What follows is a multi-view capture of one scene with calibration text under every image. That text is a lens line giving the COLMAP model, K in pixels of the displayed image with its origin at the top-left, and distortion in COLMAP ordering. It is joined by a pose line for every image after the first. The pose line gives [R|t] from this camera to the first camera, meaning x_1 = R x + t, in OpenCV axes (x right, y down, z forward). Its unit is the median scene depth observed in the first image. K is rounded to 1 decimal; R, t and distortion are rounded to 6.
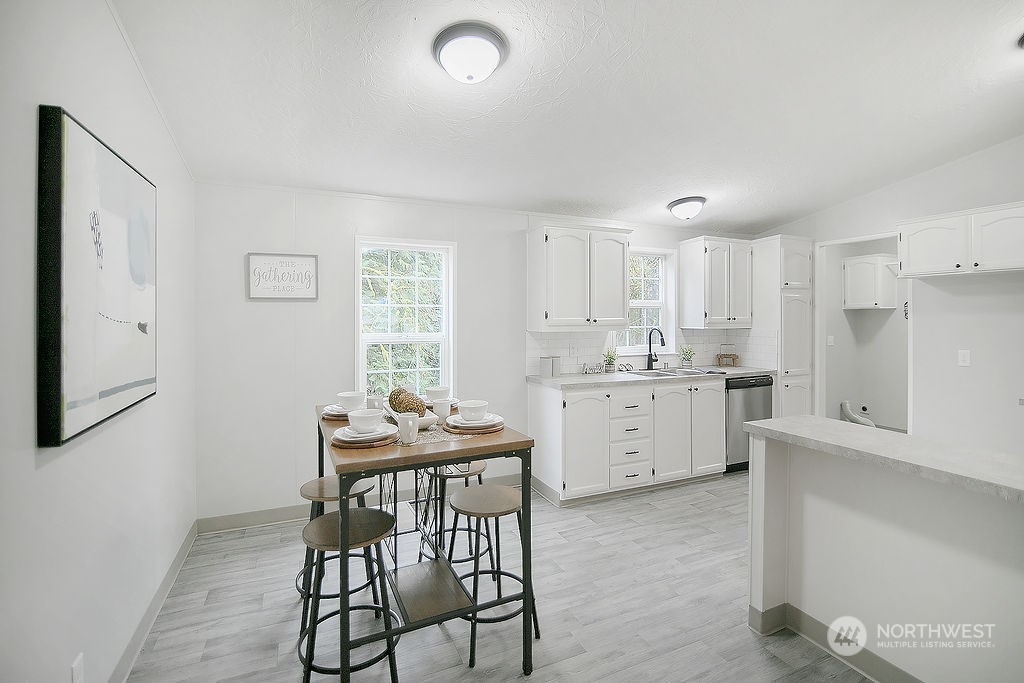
lens RADIAL K [[498.1, 0, 539.1], [0, 498.1, 315.1], [0, 0, 1]] dist [-0.001438, -0.000078]
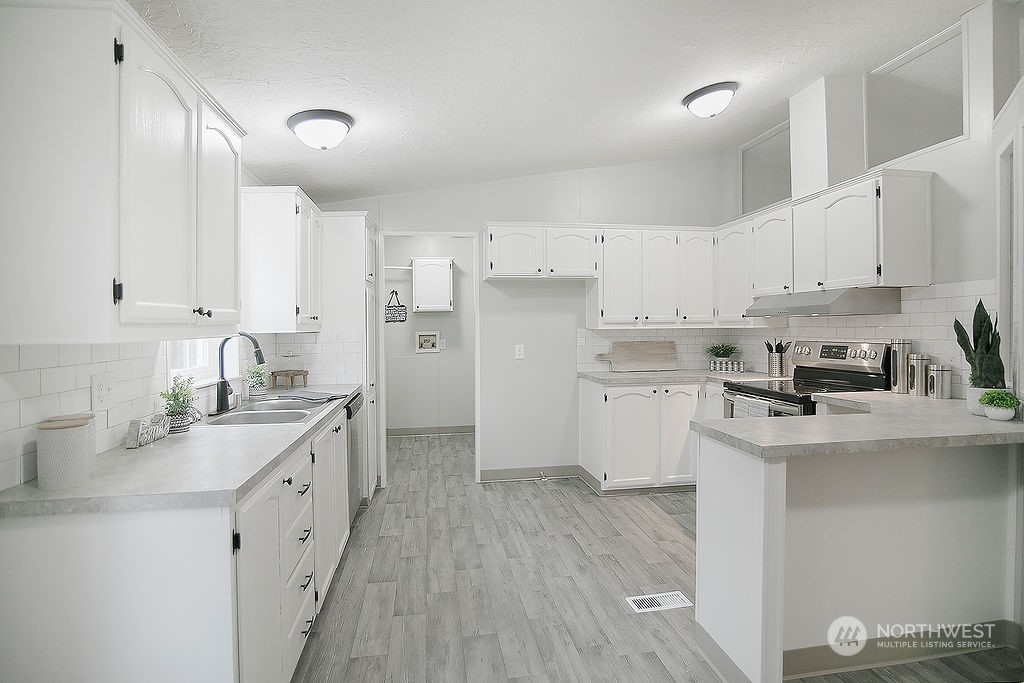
lens RADIAL K [[477.7, 0, 508.5], [0, 477.7, 332.3], [0, 0, 1]] dist [-0.001478, -0.000229]
pose [[0.301483, -0.014518, 0.953361, -0.205806], [0.007802, 0.999888, 0.012759, 0.026461], [-0.953440, 0.003591, 0.301563, 0.684370]]
